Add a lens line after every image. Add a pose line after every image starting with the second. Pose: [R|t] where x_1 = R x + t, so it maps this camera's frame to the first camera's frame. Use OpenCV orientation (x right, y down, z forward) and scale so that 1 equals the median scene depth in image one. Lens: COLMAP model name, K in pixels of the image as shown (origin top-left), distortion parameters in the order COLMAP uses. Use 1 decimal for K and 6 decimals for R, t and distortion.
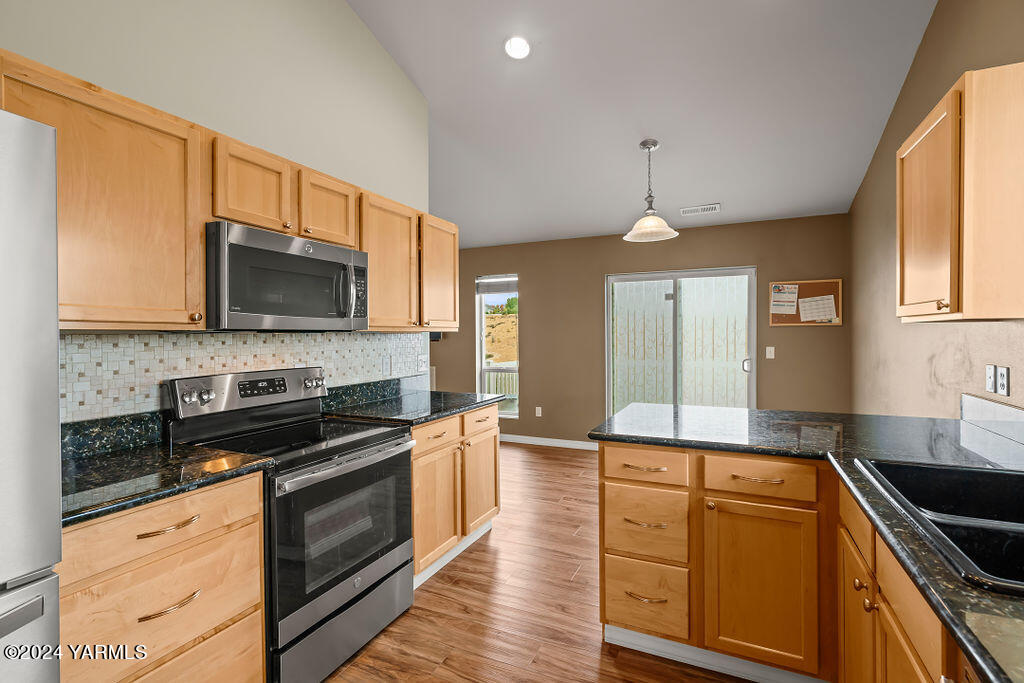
lens RADIAL K [[466.1, 0, 504.7], [0, 466.1, 334.7], [0, 0, 1]] dist [-0.002152, 0.001452]
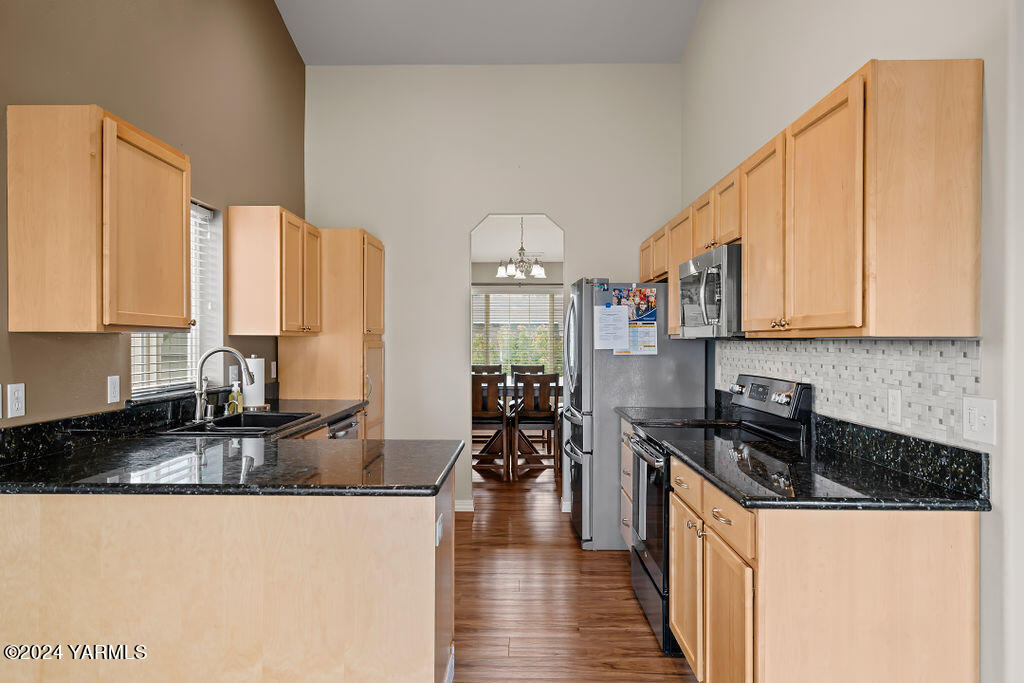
lens RADIAL K [[695.4, 0, 509.7], [0, 695.4, 339.8], [0, 0, 1]] dist [0.026878, 0.003409]
pose [[-0.903906, 0.000847, -0.427731, 0.661709], [0.002664, 0.999990, -0.003649, -0.003462], [0.427723, -0.004438, -0.903899, 2.175710]]
